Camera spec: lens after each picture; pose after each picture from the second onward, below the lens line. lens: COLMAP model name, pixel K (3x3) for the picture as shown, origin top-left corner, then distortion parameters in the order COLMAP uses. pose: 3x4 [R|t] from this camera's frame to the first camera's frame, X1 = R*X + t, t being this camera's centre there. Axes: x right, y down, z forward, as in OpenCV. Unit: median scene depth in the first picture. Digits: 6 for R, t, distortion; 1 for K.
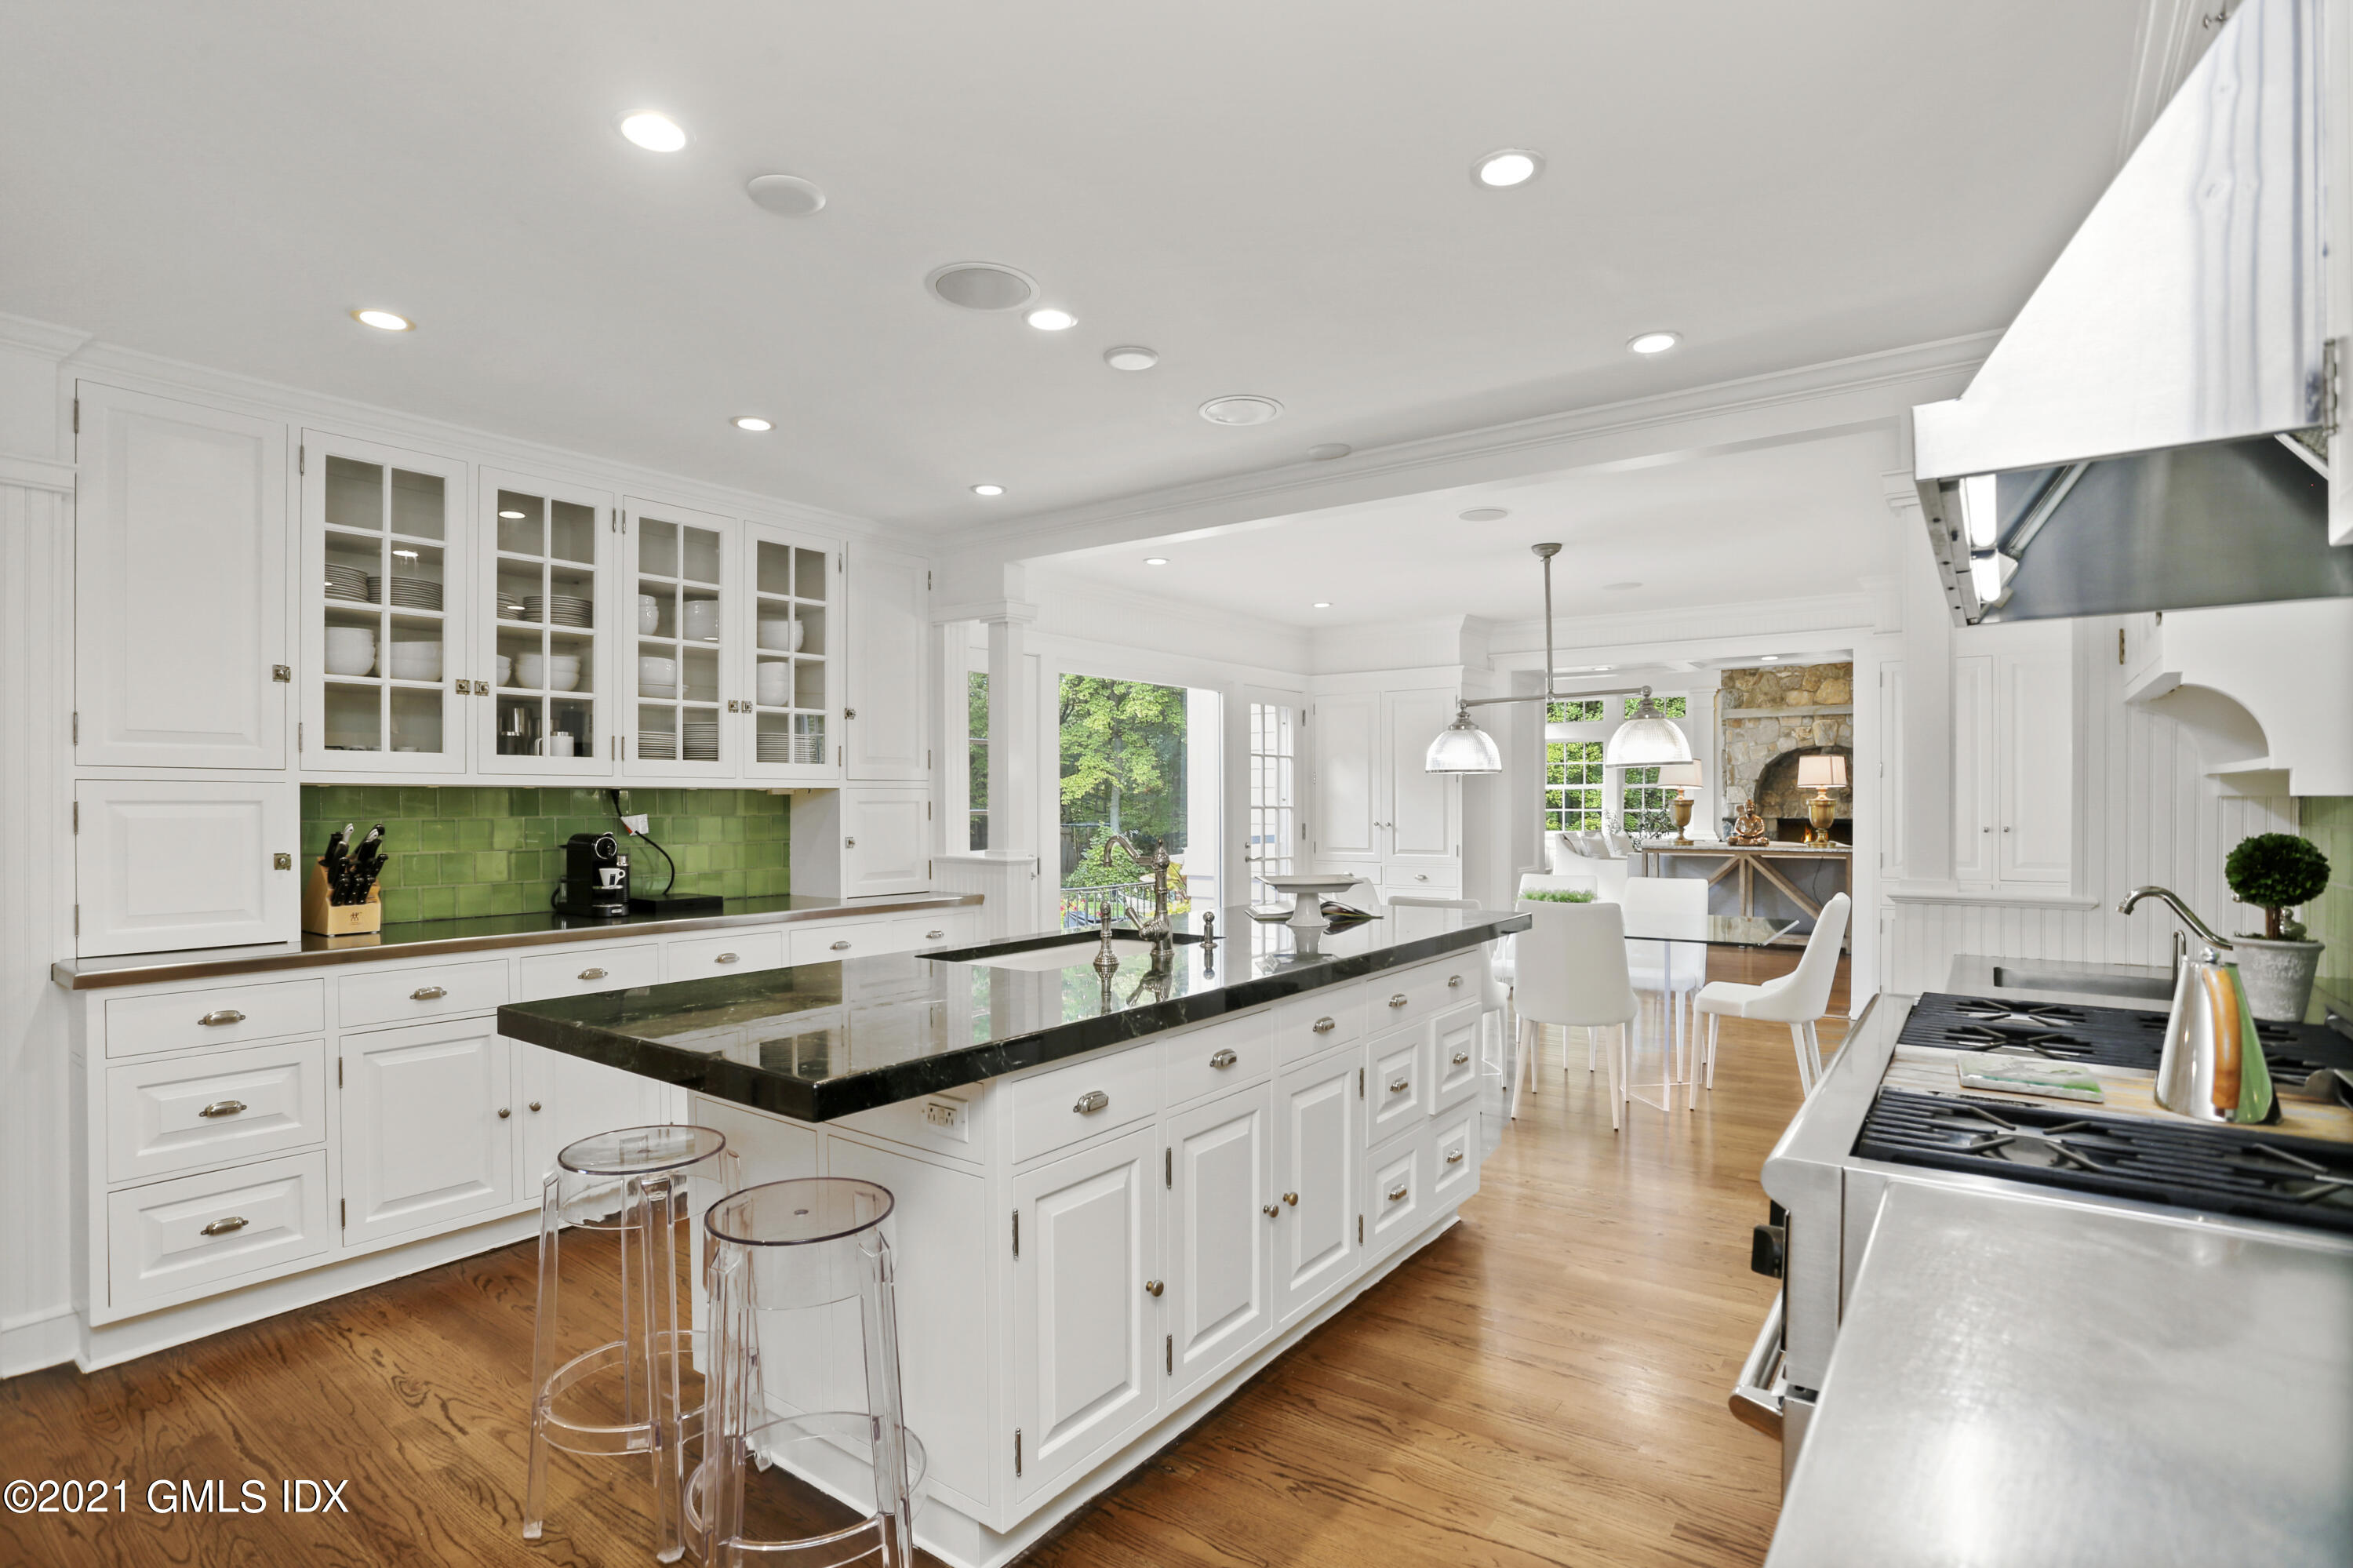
lens RADIAL K [[1156.1, 0, 1173.9], [0, 1156.1, 801.3], [0, 0, 1]] dist [-0.079516, 0.037495]
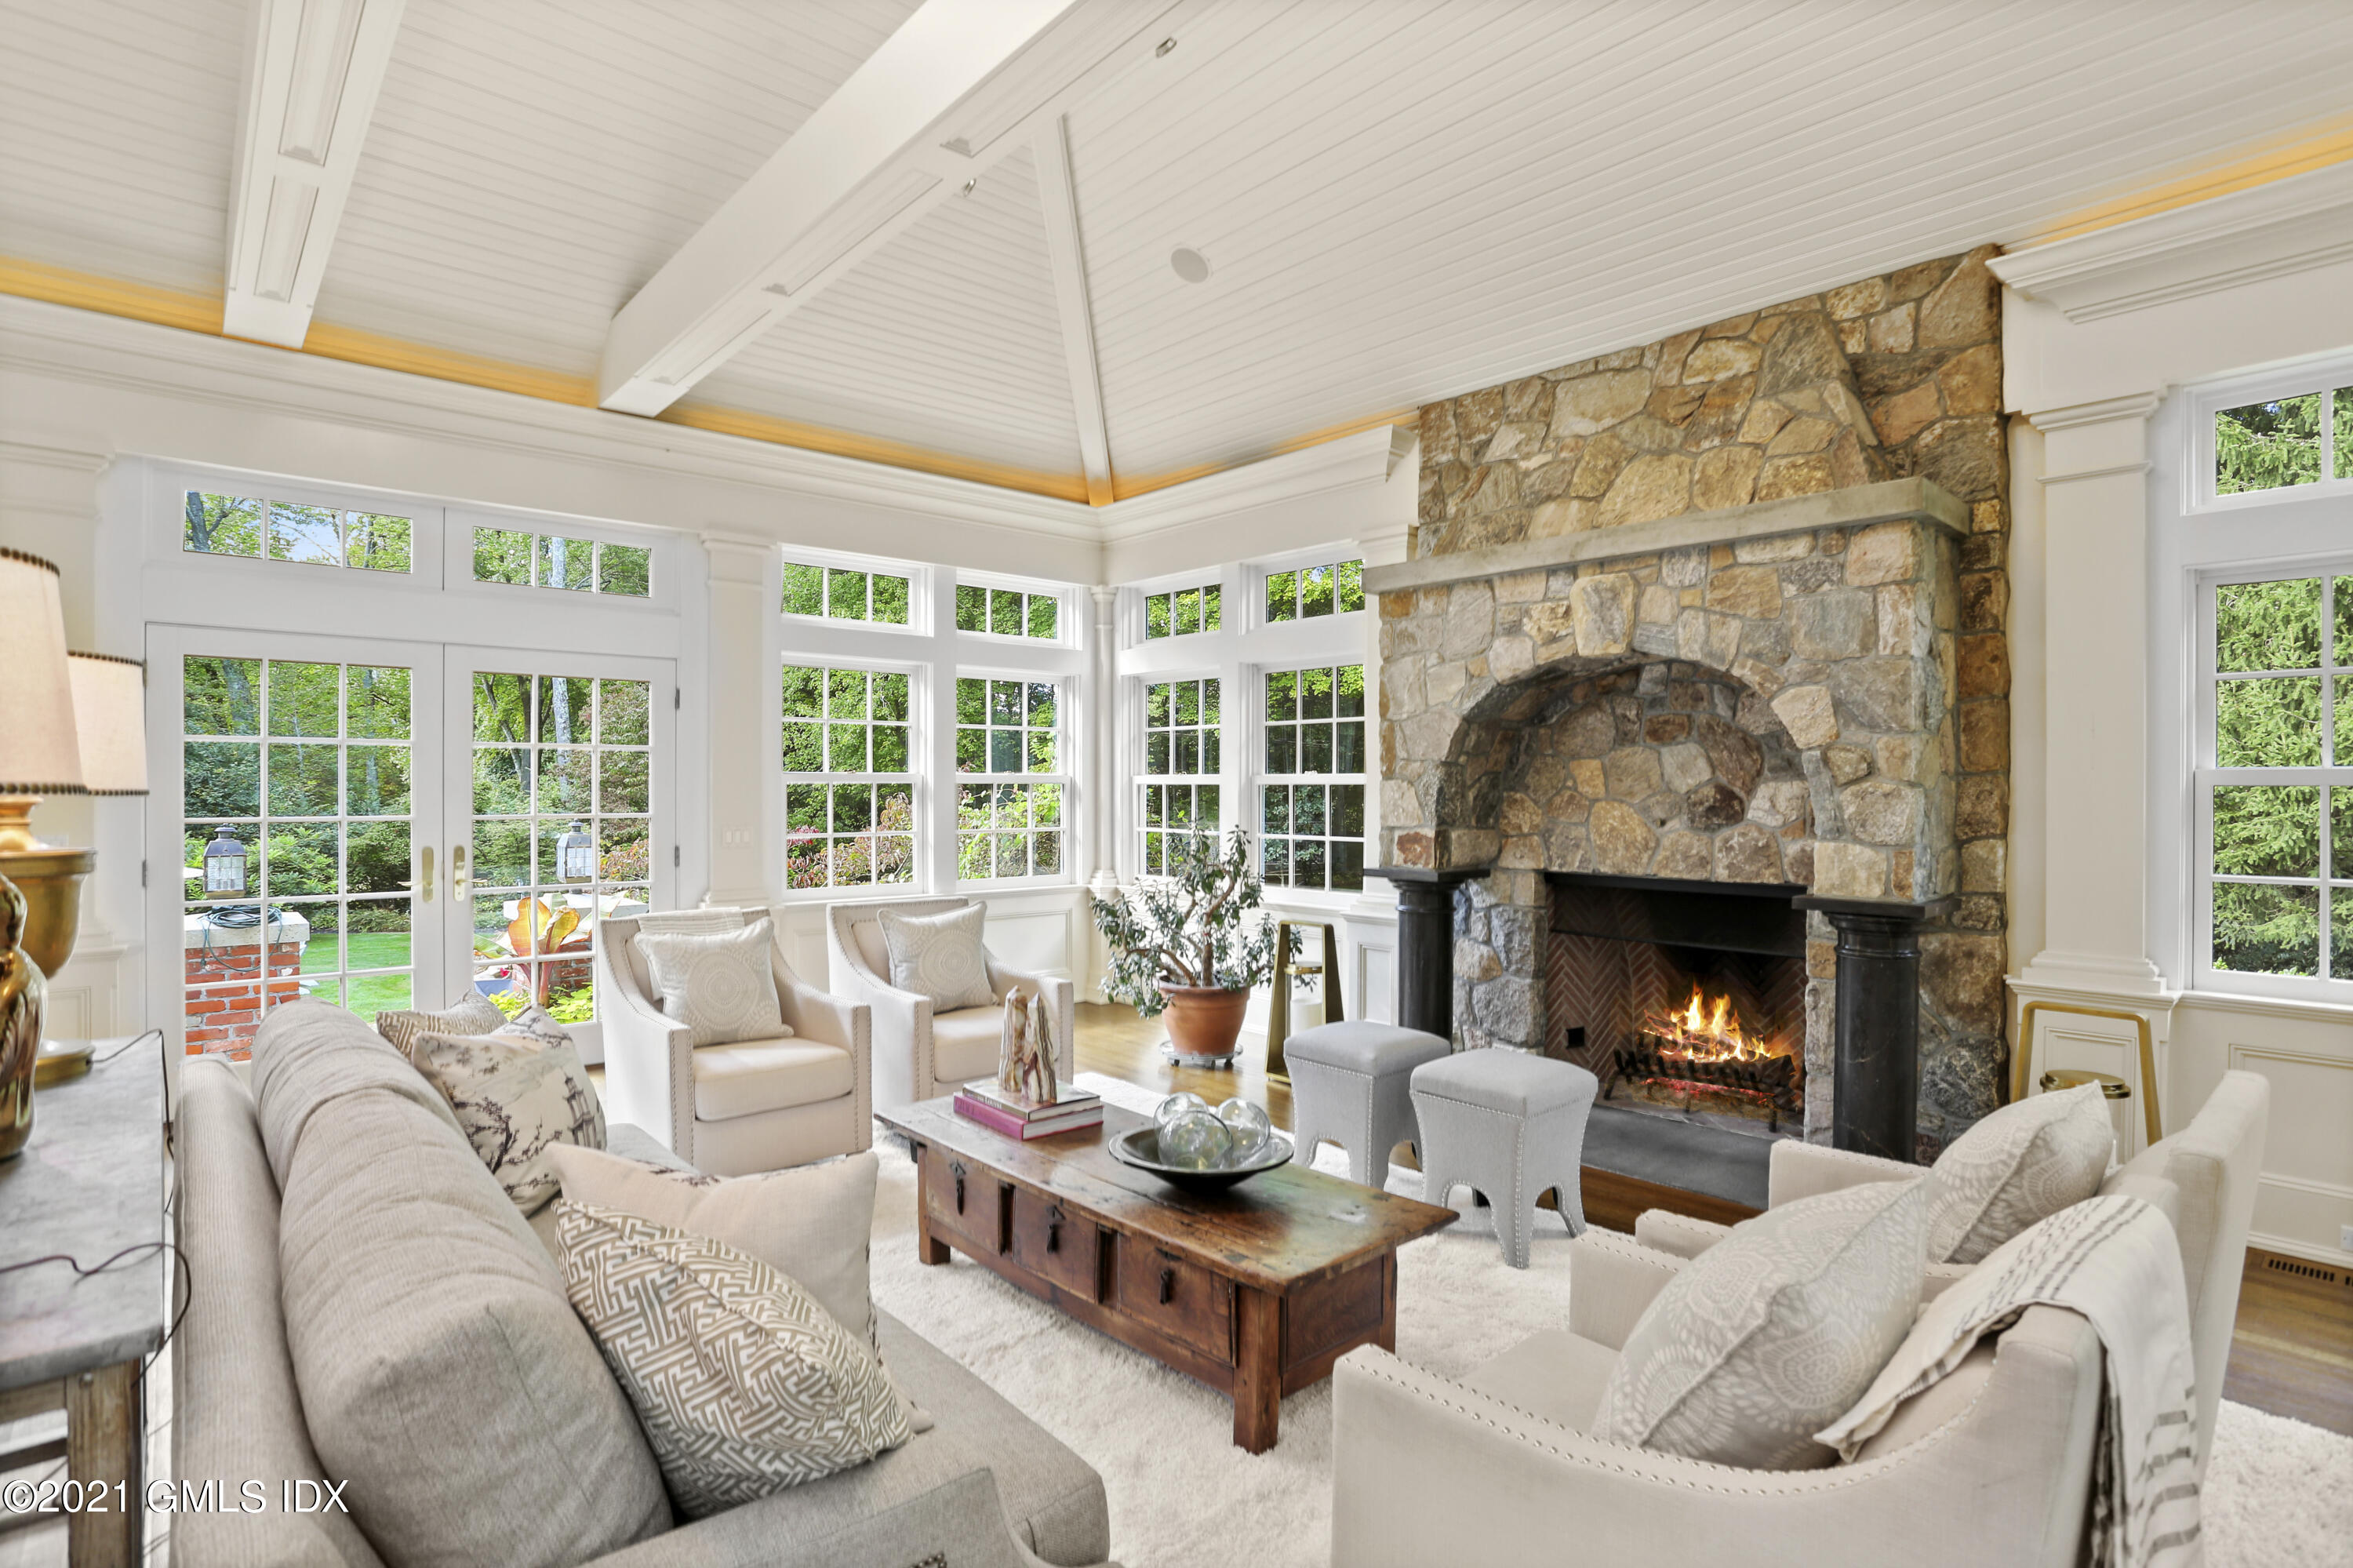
lens RADIAL K [[1166.8, 0, 1229.7], [0, 1166.8, 786.6], [0, 0, 1]] dist [-0.082461, 0.038881]
pose [[0.986674, 0.006045, -0.162596, 1.493588], [-0.006913, 0.999965, -0.004771, -0.027293], [0.162561, 0.005831, 0.986681, 1.875103]]
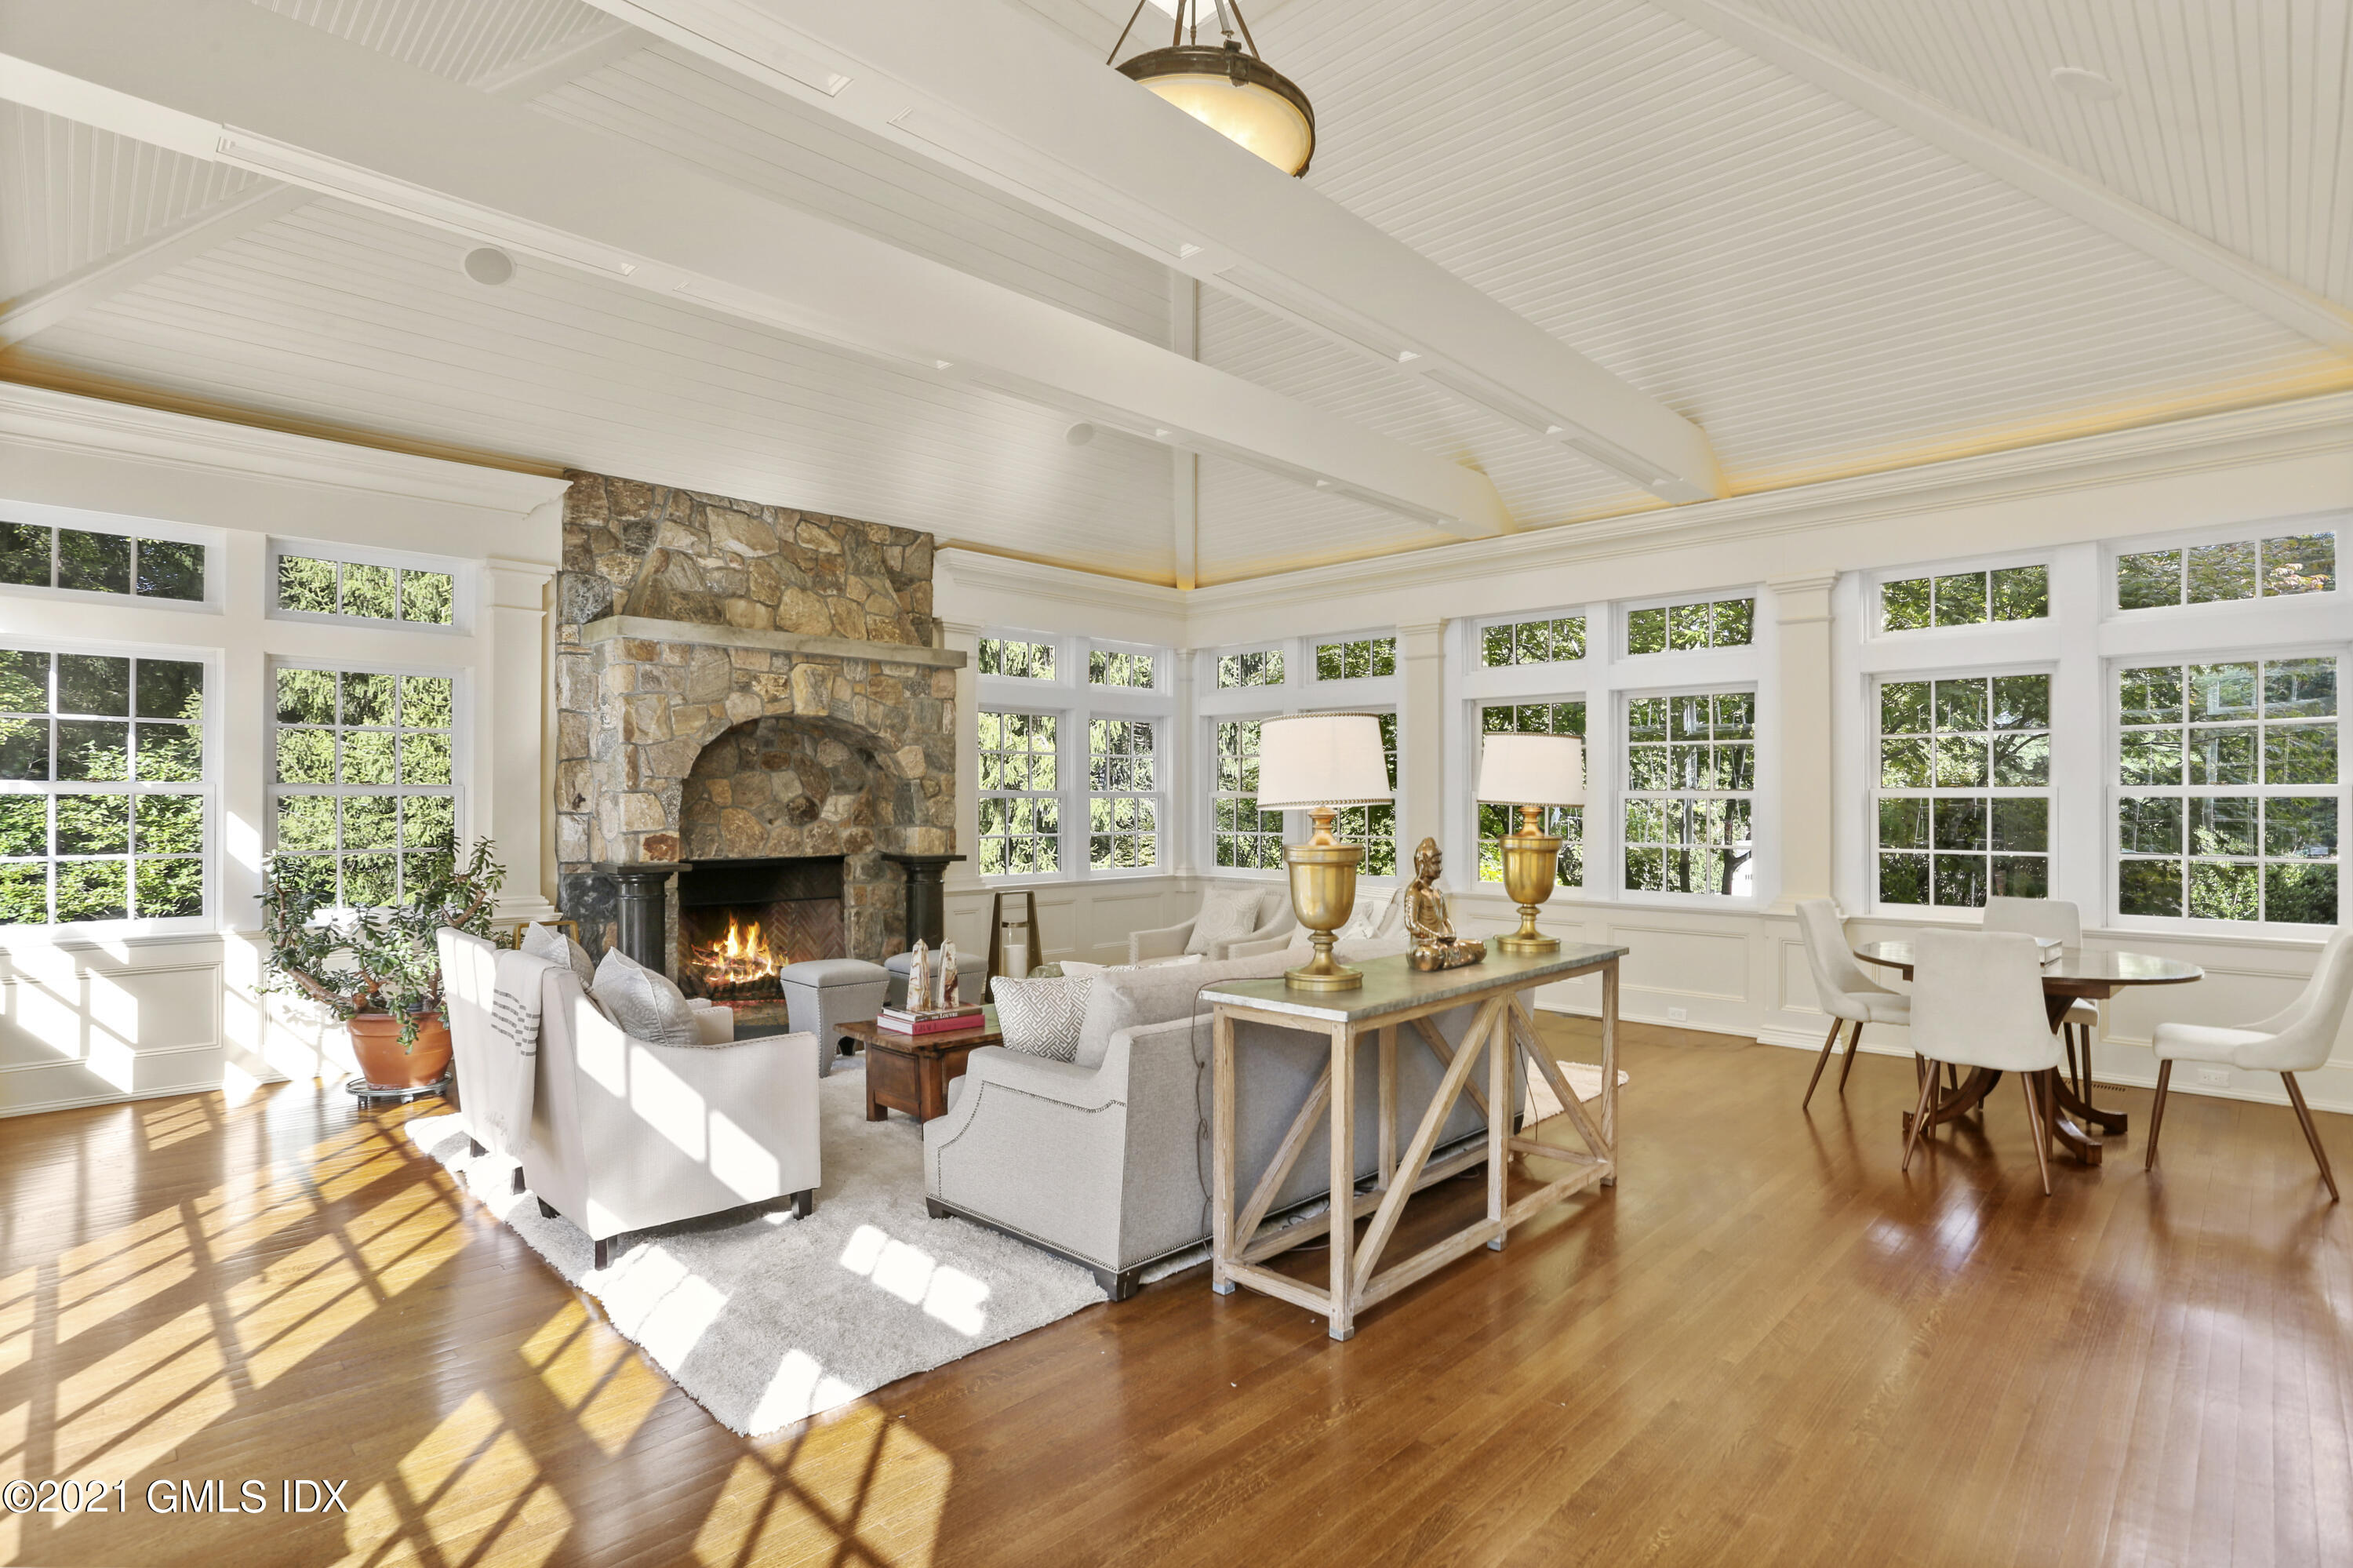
lens RADIAL K [[1134.1, 0, 1169.7], [0, 1134.1, 777.3], [0, 0, 1]] dist [-0.075985, 0.028846]
pose [[0.140608, 0.022008, 0.989821, 0.285757], [0.002689, 0.999741, -0.022611, -0.027179], [-0.990062, 0.005841, 0.140513, 2.191656]]
